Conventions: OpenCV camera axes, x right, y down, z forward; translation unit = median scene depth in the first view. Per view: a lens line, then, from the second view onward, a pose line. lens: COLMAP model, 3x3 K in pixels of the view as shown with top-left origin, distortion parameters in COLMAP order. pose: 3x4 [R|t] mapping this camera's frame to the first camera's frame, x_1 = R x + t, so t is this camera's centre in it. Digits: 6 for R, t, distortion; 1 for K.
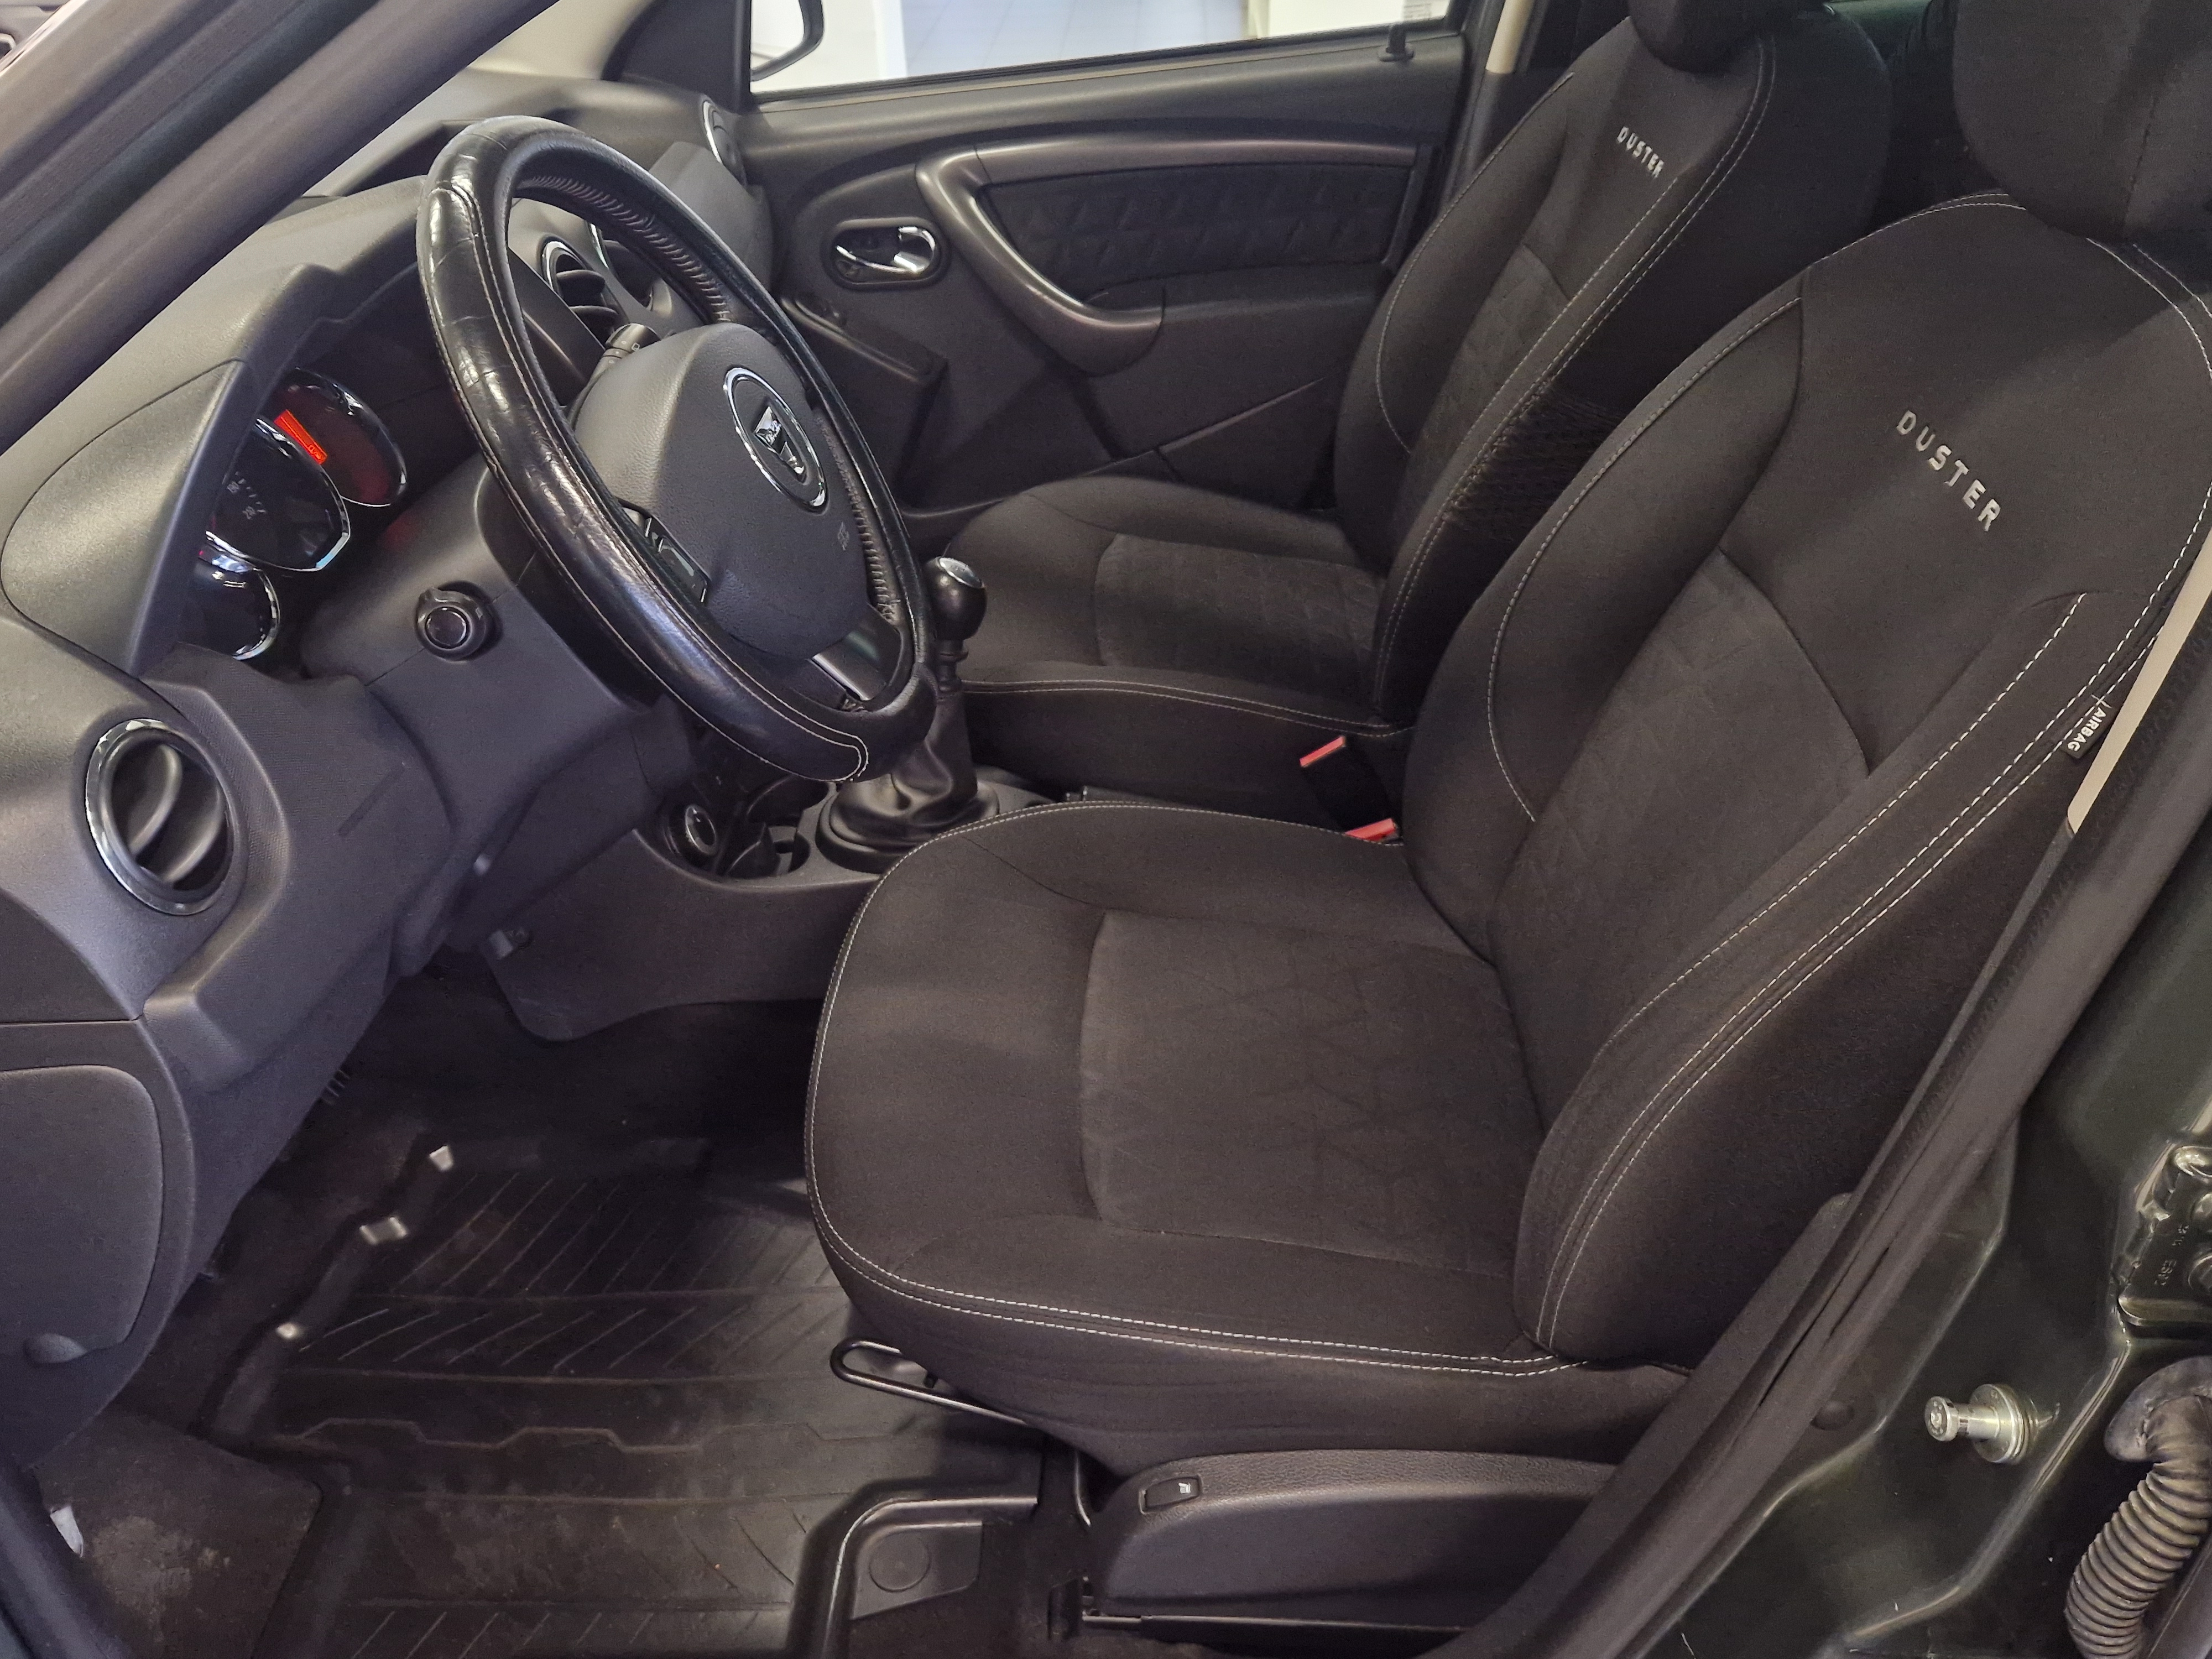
lens RADIAL K [[1717.8, 0, 1106.0], [0, 1717.8, 829.5], [0, 0, 1]] dist [0.010078, 0.004535]
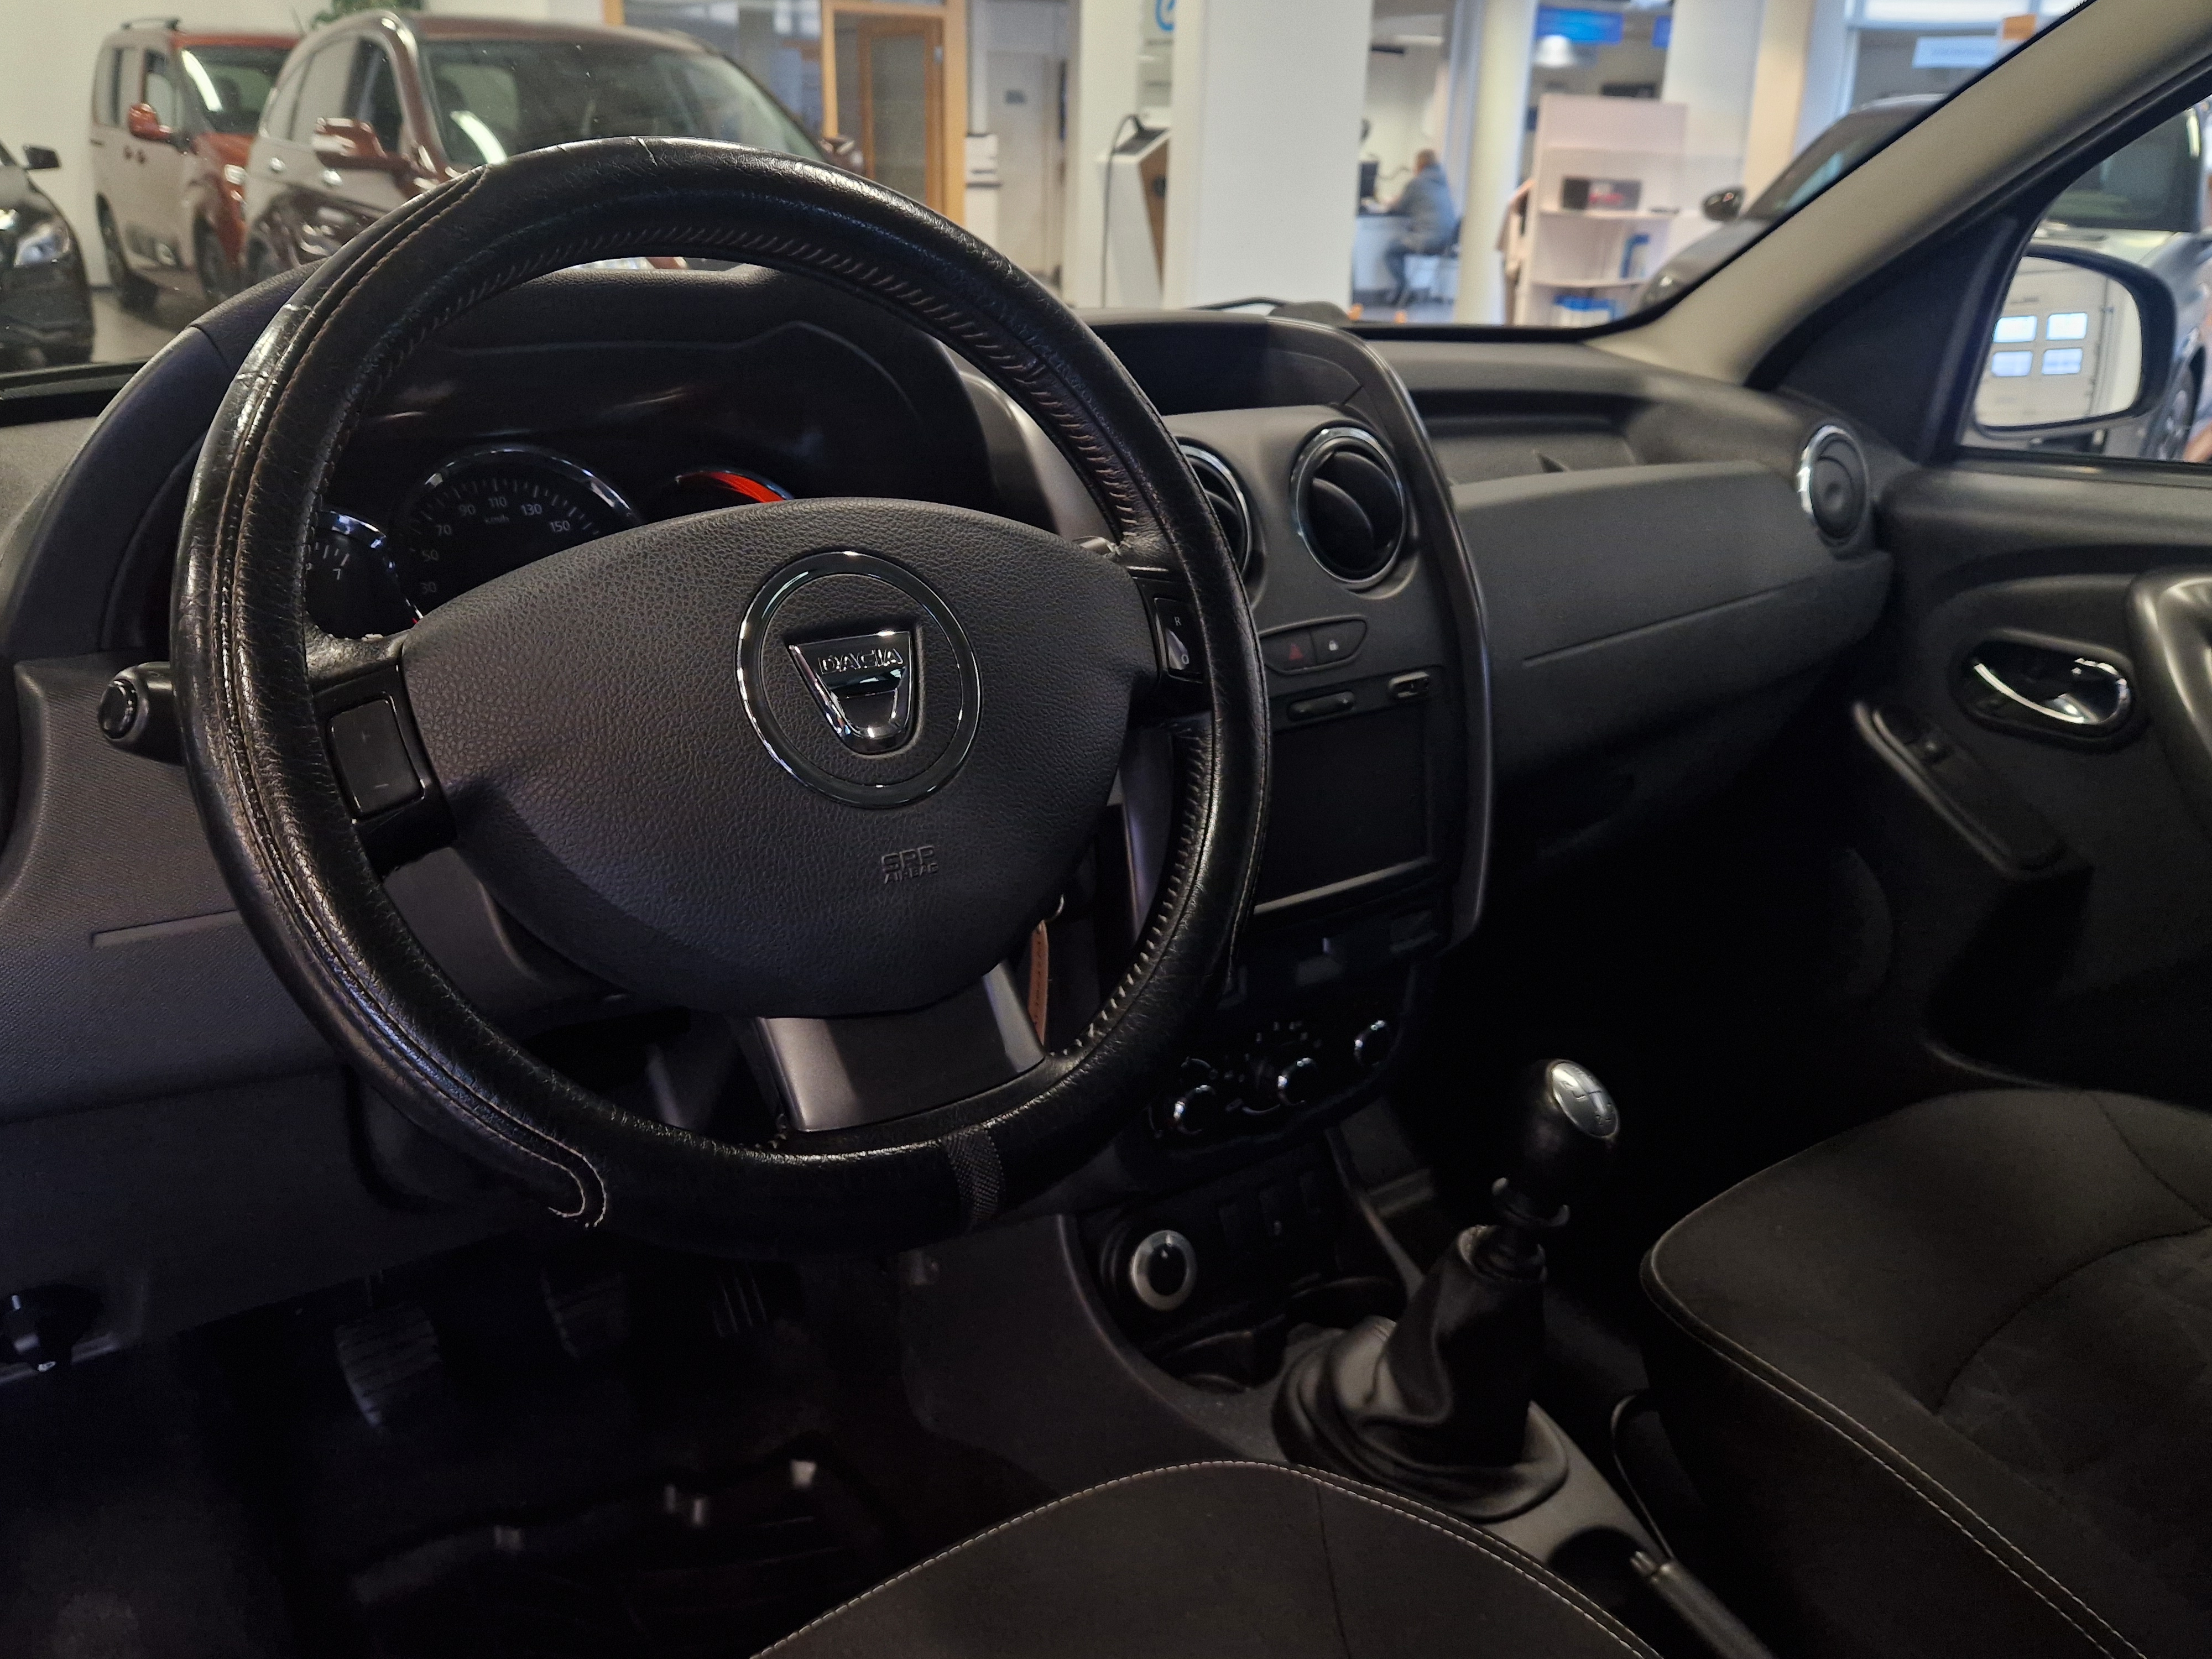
lens RADIAL K [[1717.8, 0, 1106.0], [0, 1717.8, 829.5], [0, 0, 1]] dist [0.010078, 0.004535]
pose [[0.618596, 0.321139, -0.717084, 0.147679], [-0.482429, 0.875605, -0.024039, -0.098776], [0.620162, 0.360812, 0.696573, 0.340556]]
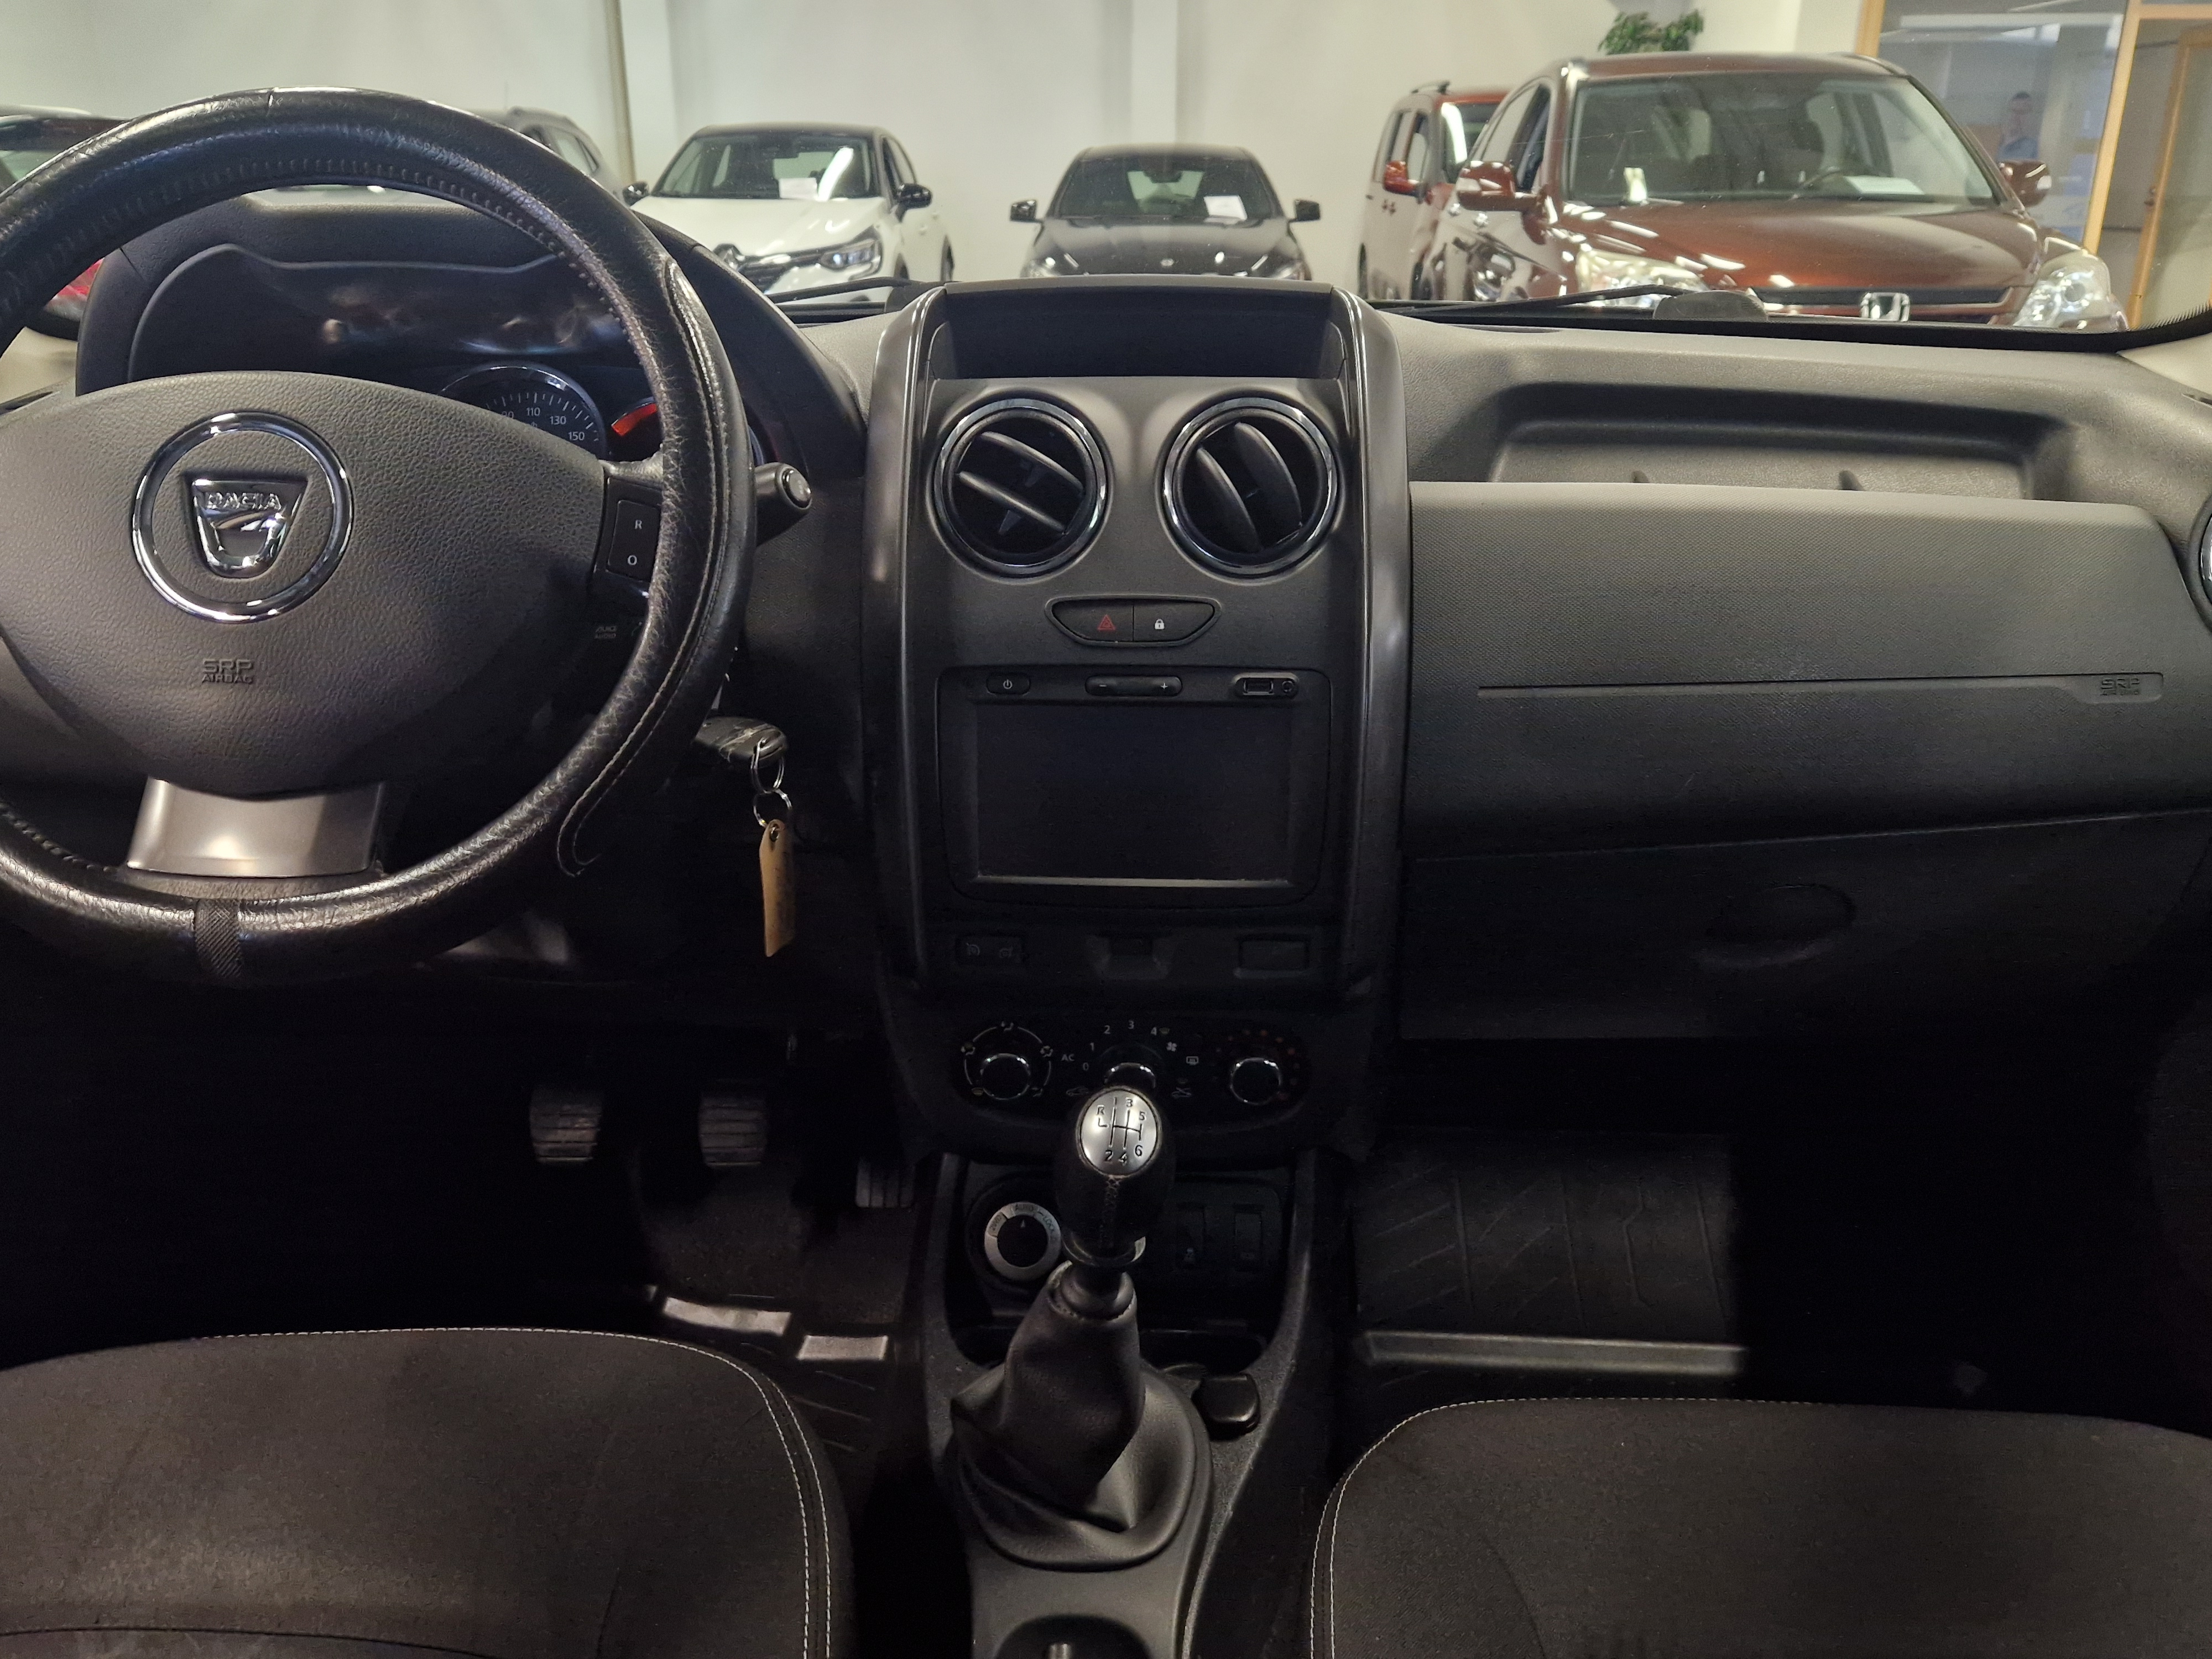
lens RADIAL K [[1723.3, 0, 1106.0], [0, 1723.3, 829.5], [0, 0, 1]] dist [0.030050, 0.003354]
pose [[0.026653, 0.370697, -0.928372, 0.273939], [-0.574953, 0.765402, 0.289116, -0.275571], [0.817752, 0.526064, 0.233534, 0.618194]]
